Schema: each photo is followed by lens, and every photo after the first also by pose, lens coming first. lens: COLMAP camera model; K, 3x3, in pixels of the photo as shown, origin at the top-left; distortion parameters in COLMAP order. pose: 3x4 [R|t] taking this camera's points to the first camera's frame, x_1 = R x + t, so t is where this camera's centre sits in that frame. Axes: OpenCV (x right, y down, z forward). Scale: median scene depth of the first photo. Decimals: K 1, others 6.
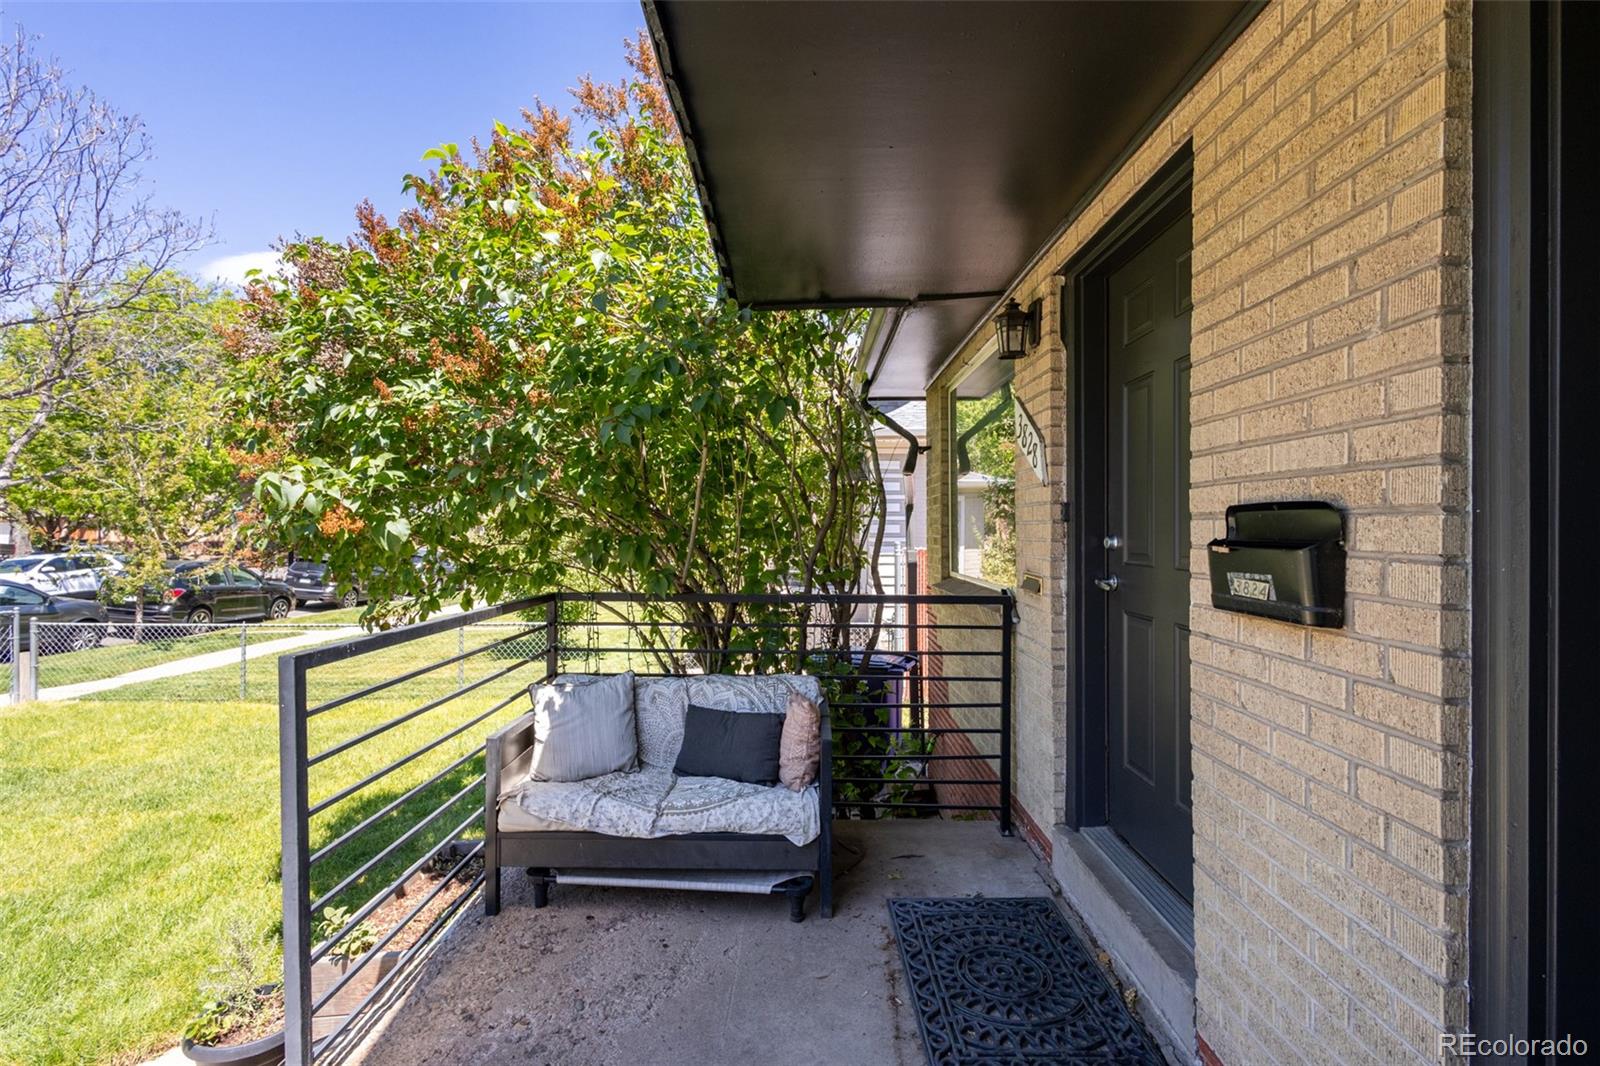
lens RADIAL K [[738.2, 0, 797.8], [0, 738.2, 532.8], [0, 0, 1]] dist [0.008691, 0.000761]
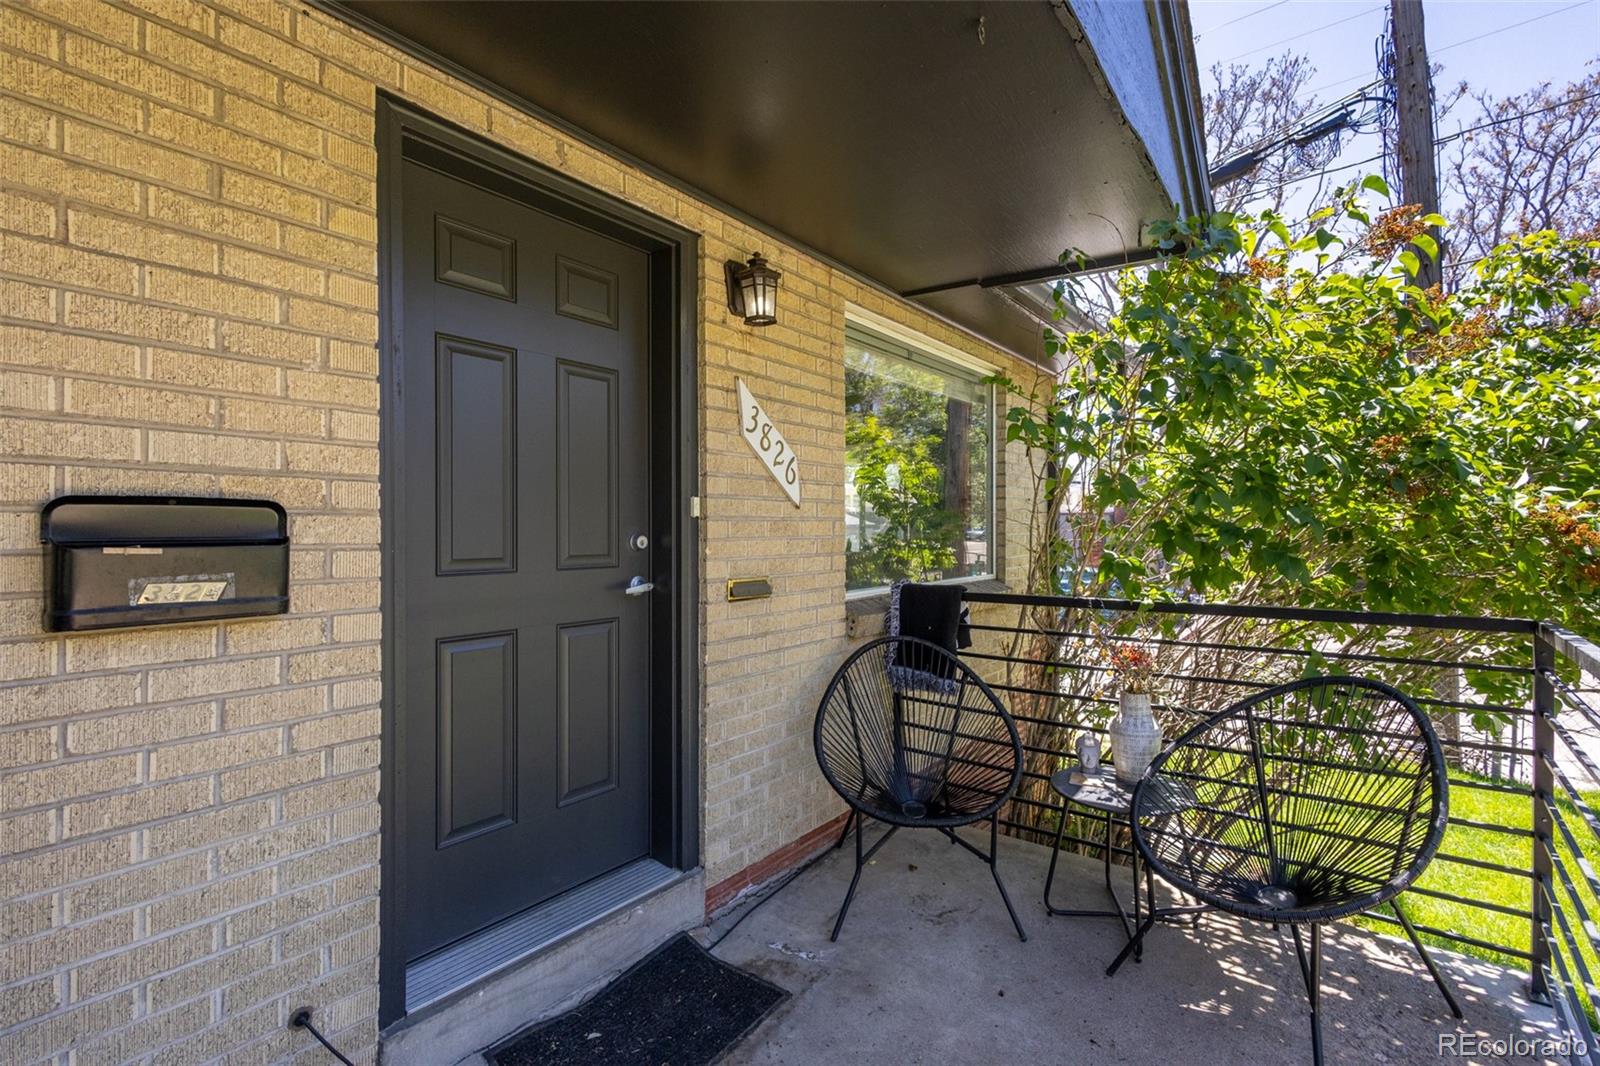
lens RADIAL K [[738.2, 0, 801.4], [0, 738.2, 529.0], [0, 0, 1]] dist [0.008691, 0.000761]
pose [[-0.804099, -0.000234, 0.594495, -0.568147], [0.004561, 0.999968, 0.006562, -0.004186], [-0.594478, 0.007988, -0.804072, 1.385035]]
